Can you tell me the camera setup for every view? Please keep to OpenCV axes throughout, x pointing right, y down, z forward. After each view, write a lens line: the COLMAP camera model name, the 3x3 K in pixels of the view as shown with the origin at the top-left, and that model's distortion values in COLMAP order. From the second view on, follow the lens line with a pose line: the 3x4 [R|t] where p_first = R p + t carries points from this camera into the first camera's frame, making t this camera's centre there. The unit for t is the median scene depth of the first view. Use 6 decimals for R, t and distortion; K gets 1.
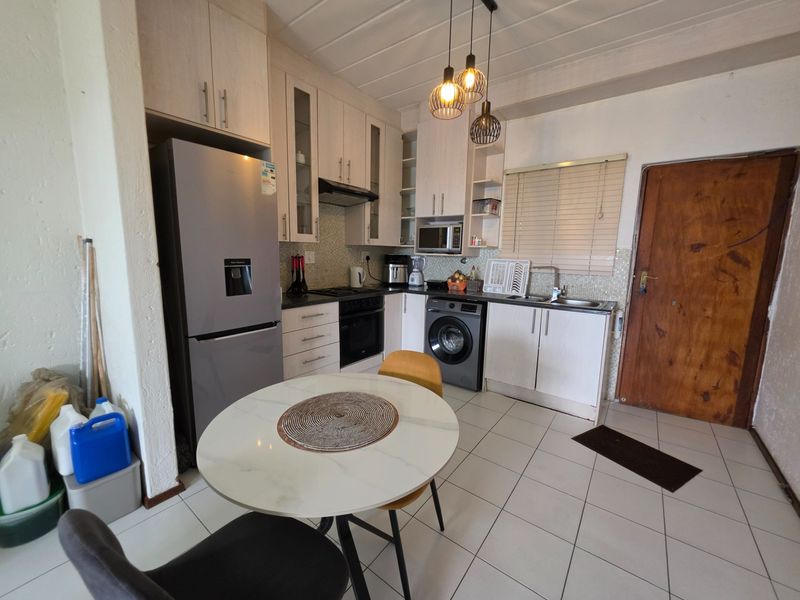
lens RADIAL K [[321.5, 0, 399.7], [0, 321.5, 299.1], [0, 0, 1]] dist [-0.003217, -0.000246]
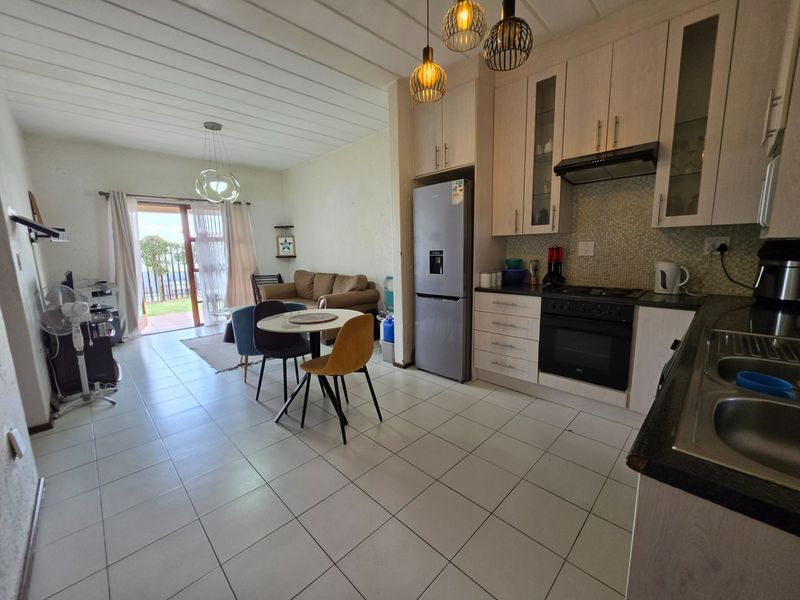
lens RADIAL K [[321.5, 0, 399.4], [0, 321.5, 299.1], [0, 0, 1]] dist [-0.003217, -0.000246]
pose [[-0.139884, 0.133219, -0.981165, 0.773636], [-0.124789, 0.980635, 0.150938, -0.075556], [0.982273, 0.143553, -0.120551, 0.734616]]
